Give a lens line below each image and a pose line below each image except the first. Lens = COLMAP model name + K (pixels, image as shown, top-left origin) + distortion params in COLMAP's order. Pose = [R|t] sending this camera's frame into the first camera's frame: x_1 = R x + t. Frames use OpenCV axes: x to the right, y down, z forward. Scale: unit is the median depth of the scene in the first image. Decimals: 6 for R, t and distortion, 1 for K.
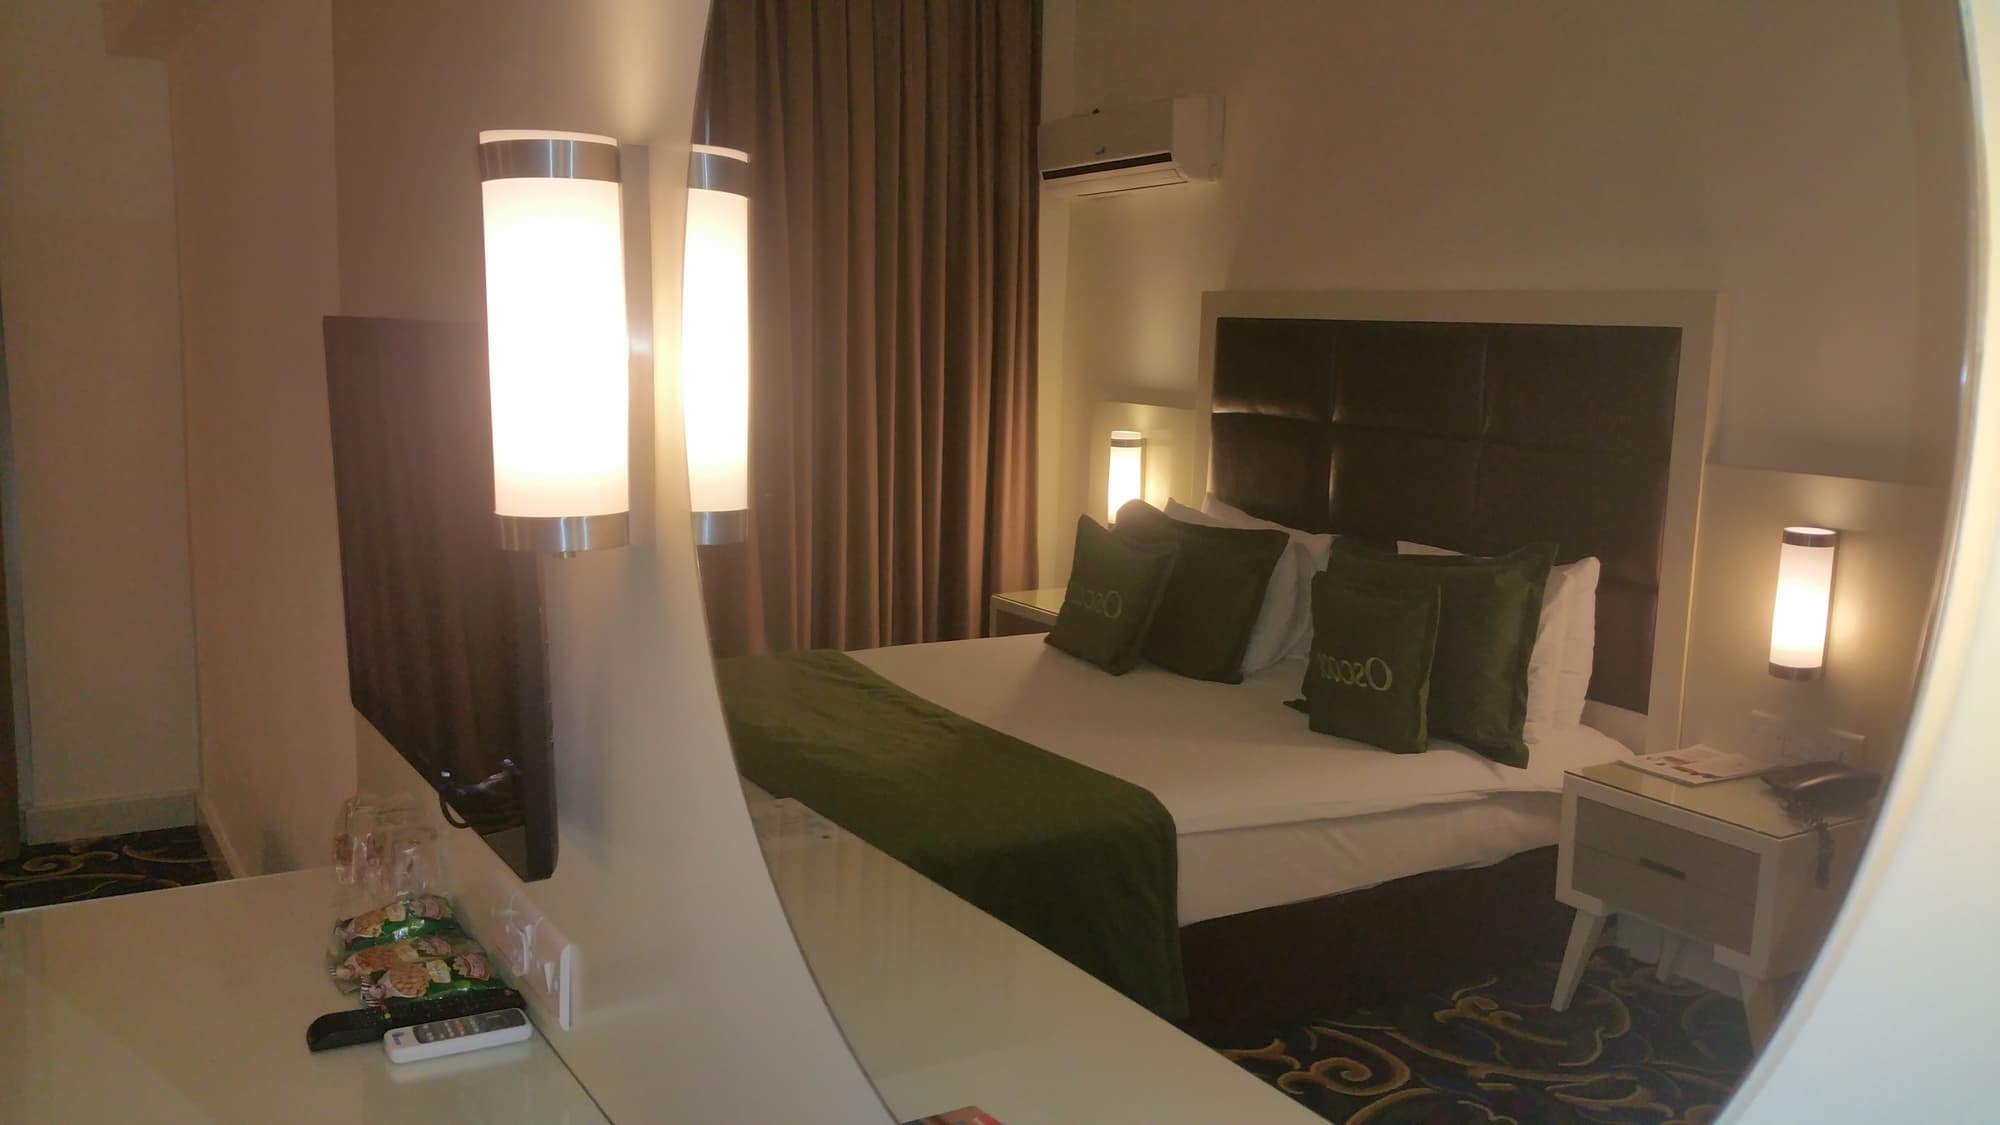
lens RADIAL K [[1604.9, 0, 1050.7], [0, 1604.9, 571.8], [0, 0, 1]] dist [0.090639, -0.201343]
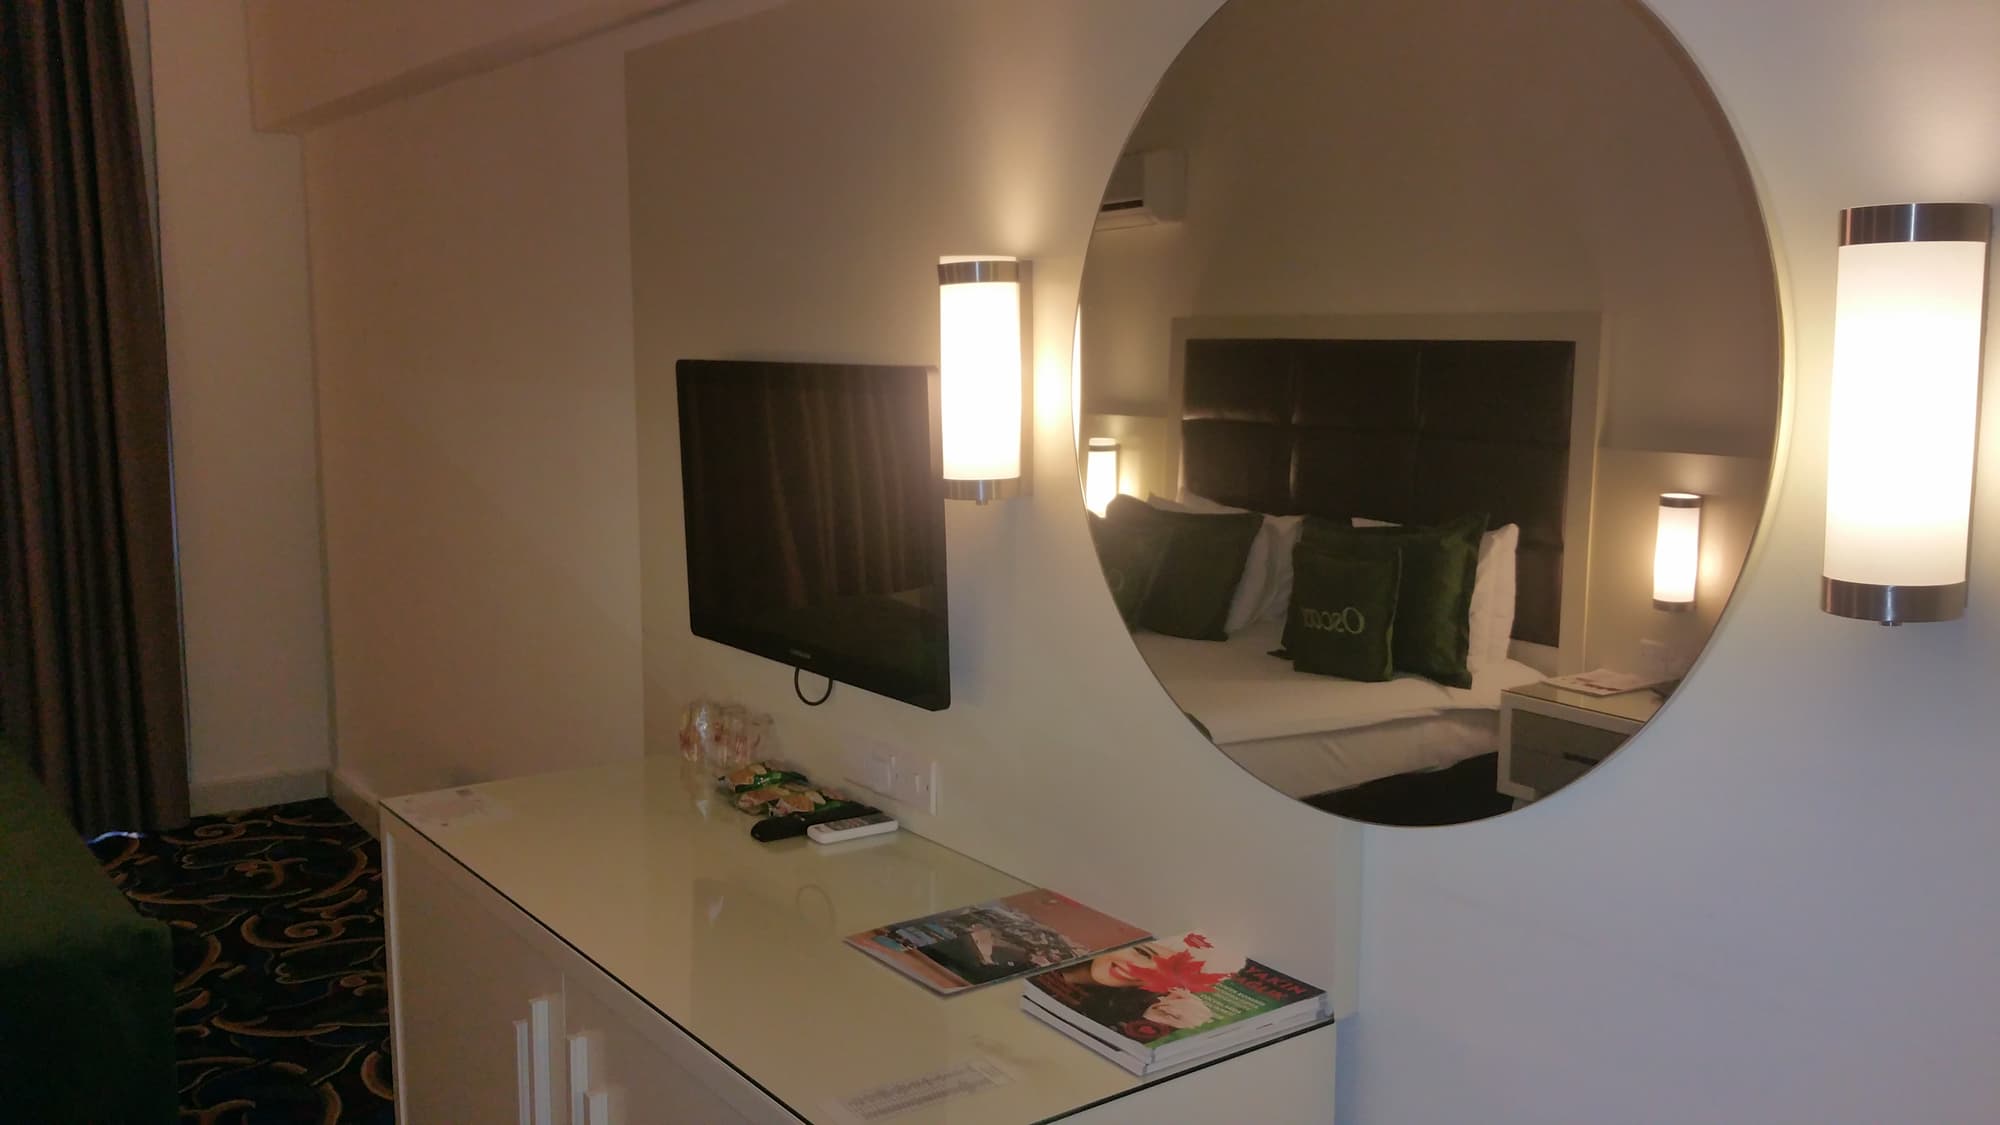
lens RADIAL K [[1621.0, 0, 1064.7], [0, 1621.0, 560.4], [0, 0, 1]] dist [0.135590, -0.312949]
pose [[0.995706, -0.029828, 0.087633, -0.130904], [0.031189, 0.999413, -0.014208, 0.027205], [-0.087158, 0.016880, 0.996052, -0.249438]]
